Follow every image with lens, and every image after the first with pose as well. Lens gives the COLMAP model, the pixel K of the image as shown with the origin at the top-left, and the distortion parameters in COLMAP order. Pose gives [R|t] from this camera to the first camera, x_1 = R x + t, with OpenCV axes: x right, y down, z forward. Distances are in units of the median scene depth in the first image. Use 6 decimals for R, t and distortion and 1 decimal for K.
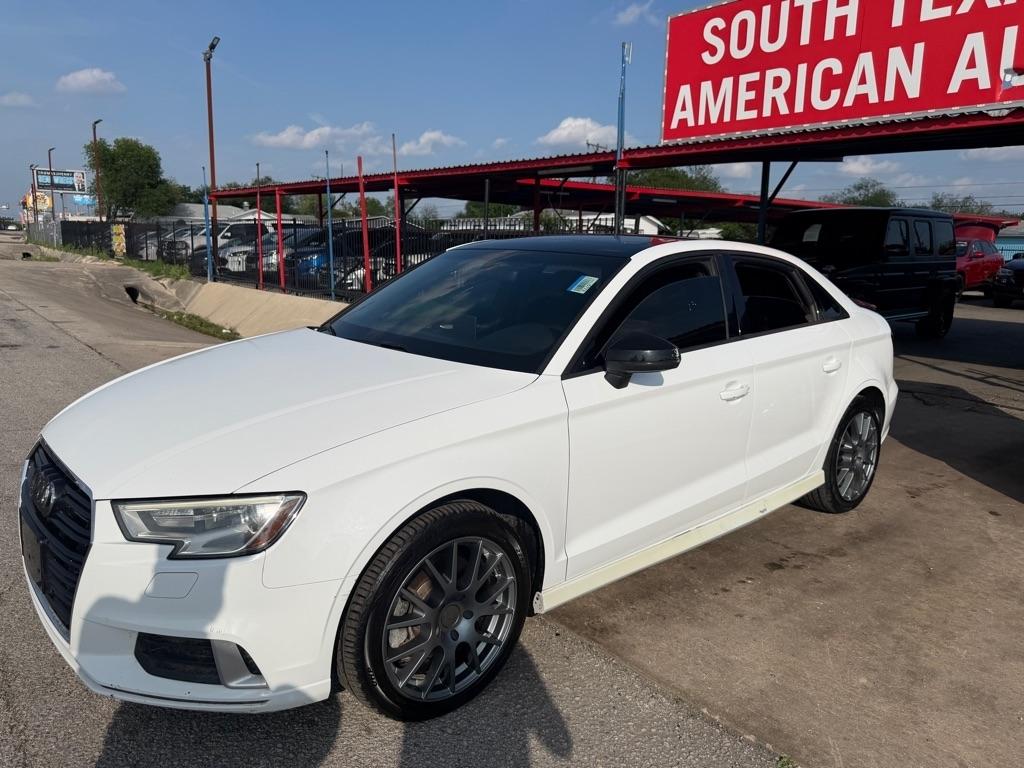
lens RADIAL K [[711.5, 0, 505.5], [0, 711.5, 382.8], [0, 0, 1]] dist [0.015448, -0.023773]
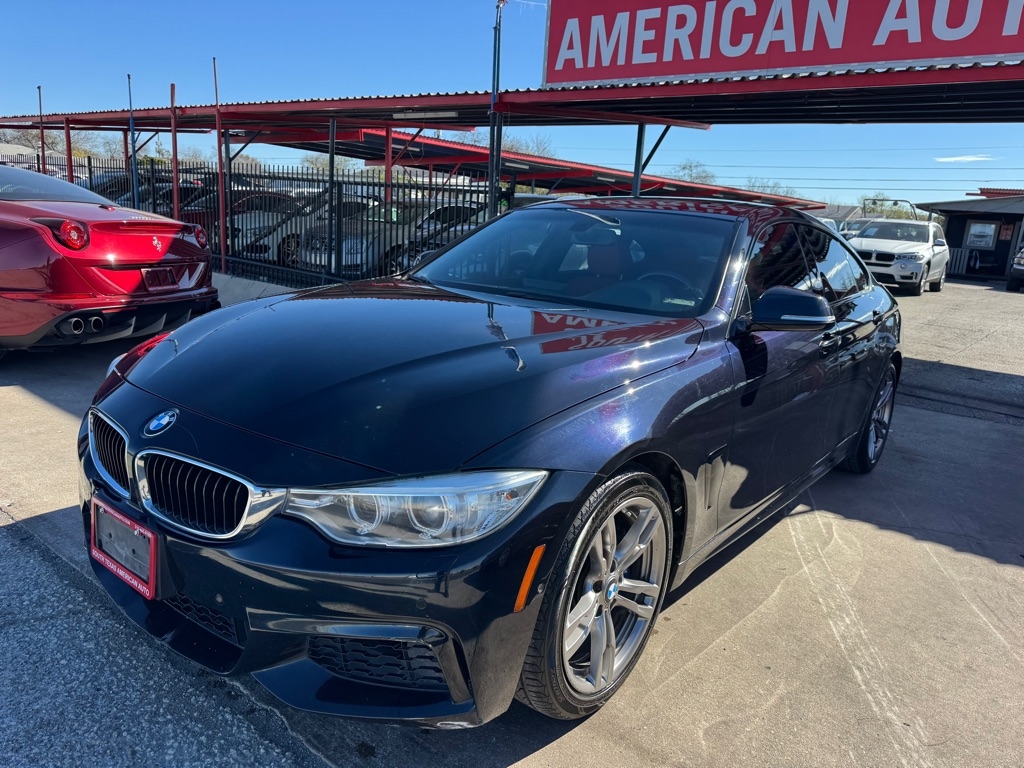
lens RADIAL K [[711.5, 0, 501.8], [0, 711.5, 385.0], [0, 0, 1]] dist [0.015448, -0.023773]
pose [[0.975955, -0.006461, 0.217878, -0.022356], [-0.004199, 0.998818, 0.048427, -0.019594], [-0.217934, -0.048177, 0.974774, 0.170972]]
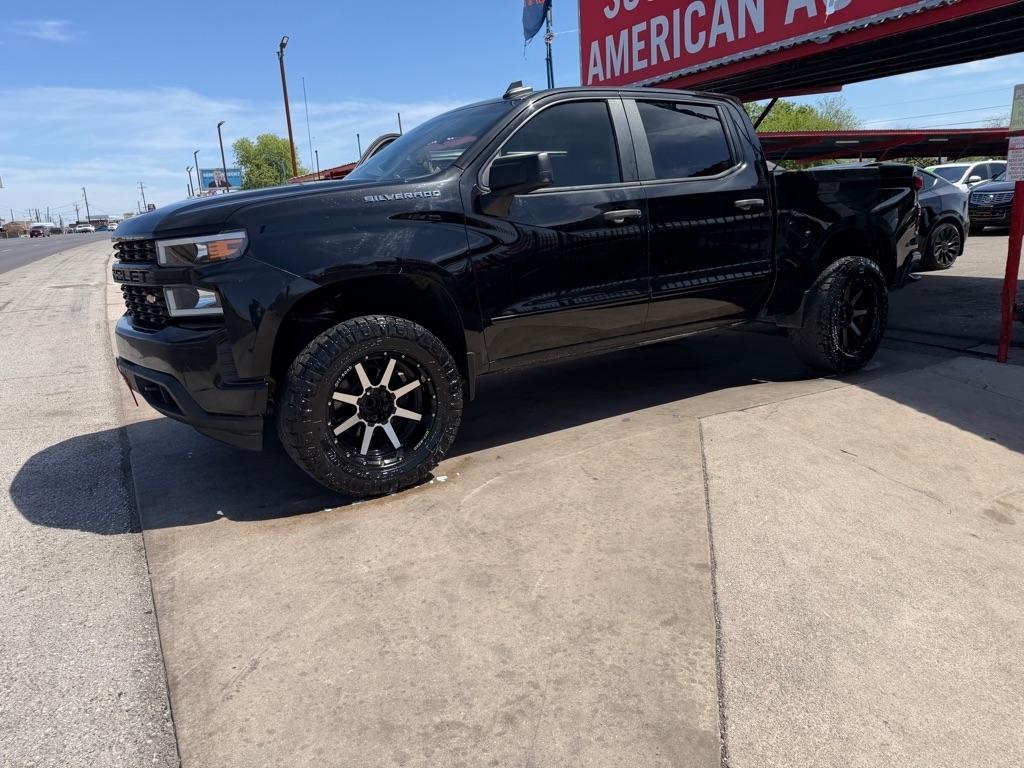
lens RADIAL K [[711.1, 0, 507.3], [0, 711.1, 385.6], [0, 0, 1]] dist [0.005197, -0.012076]
pose [[0.979426, -0.035041, -0.198736, 0.333970], [0.045451, 0.997810, 0.048061, 0.029074], [0.196617, -0.056105, 0.978874, -0.071135]]
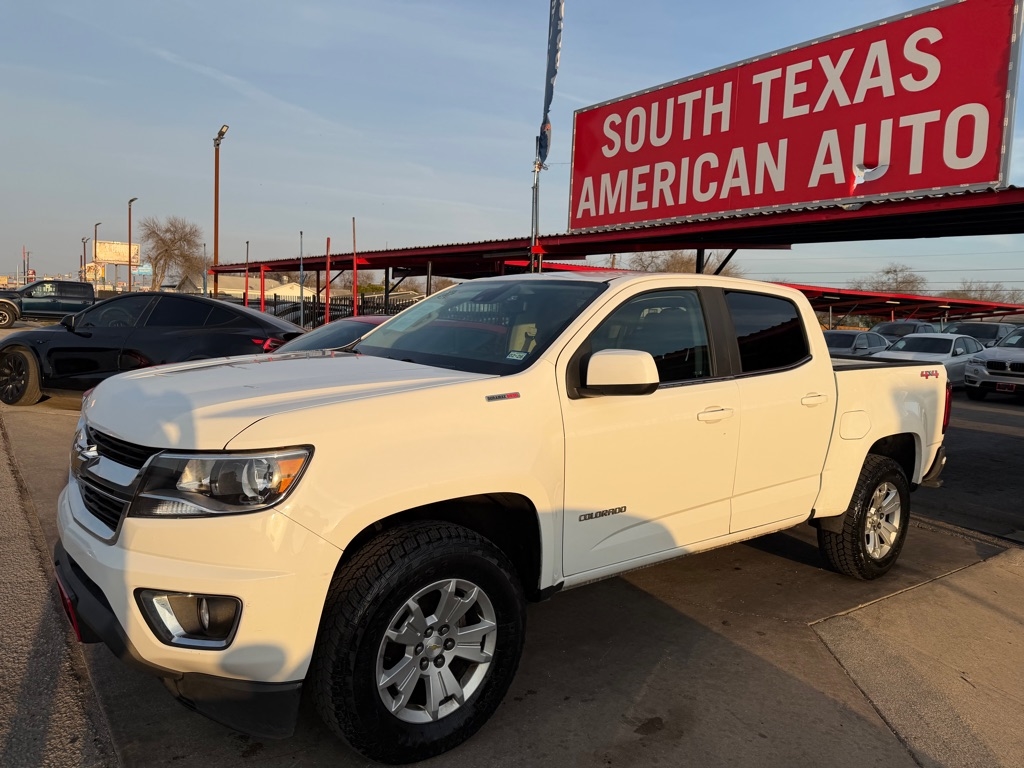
lens RADIAL K [[711.5, 0, 496.9], [0, 711.5, 381.6], [0, 0, 1]] dist [0.015448, -0.023773]
pose [[0.998004, 0.024113, -0.058361, 0.198170], [-0.030183, 0.993964, -0.105470, -0.012315], [0.055466, 0.107021, 0.992708, 0.006253]]
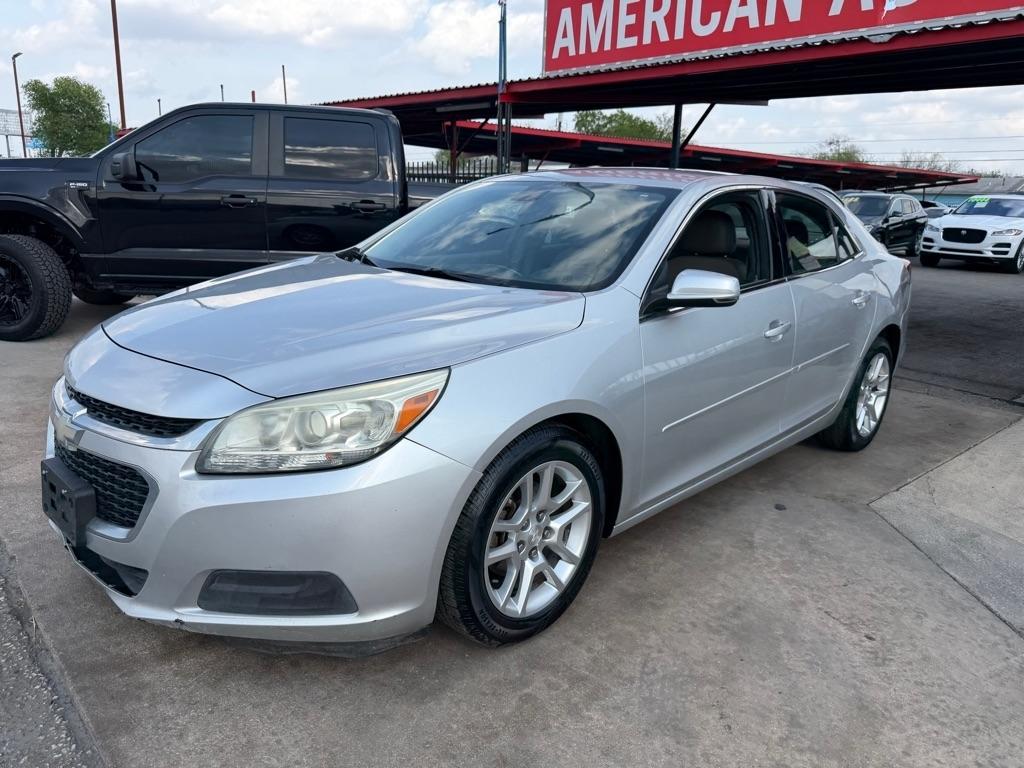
lens RADIAL K [[719.0, 0, 503.0], [0, 719.0, 387.8], [0, 0, 1]] dist [-0.008798, 0.003238]
pose [[0.999346, 0.005150, 0.035801, 0.151814], [-0.007588, 0.997636, 0.068306, -0.005473], [-0.035364, -0.068533, 0.997022, 0.082785]]
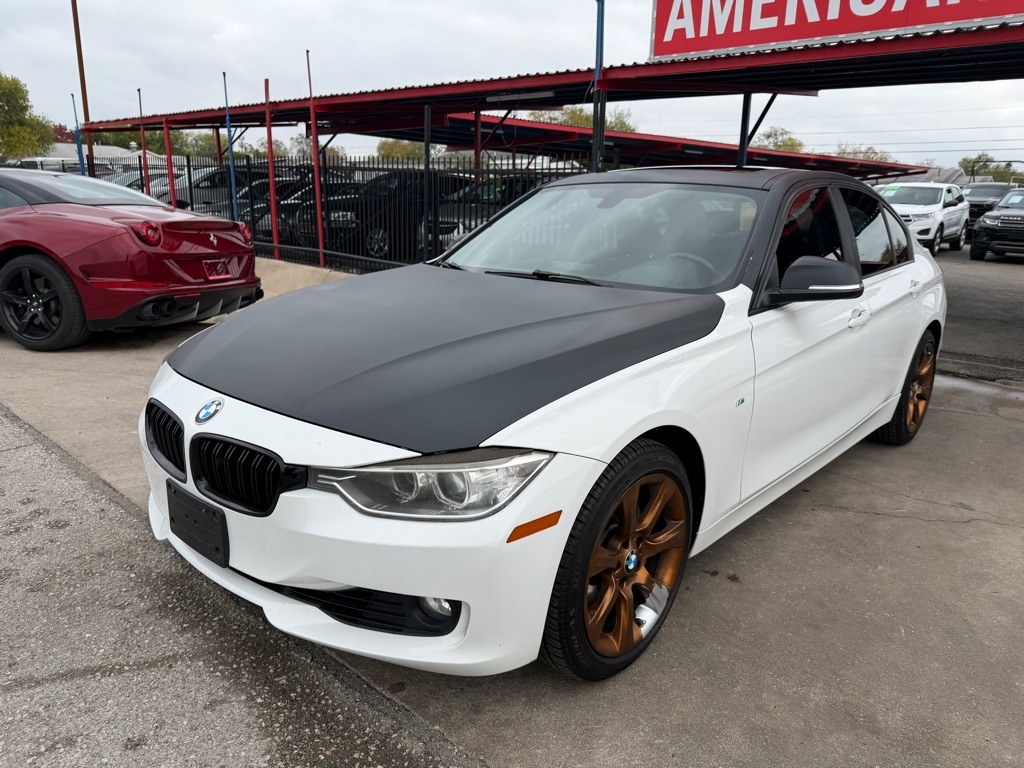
lens RADIAL K [[713.4, 0, 513.7], [0, 713.4, 392.6], [0, 0, 1]] dist [-0.003249, -0.007432]
pose [[0.991637, -0.030685, 0.125353, -0.056885], [0.020157, 0.996227, 0.084409, -0.030738], [-0.127471, -0.081176, 0.988515, 0.200341]]
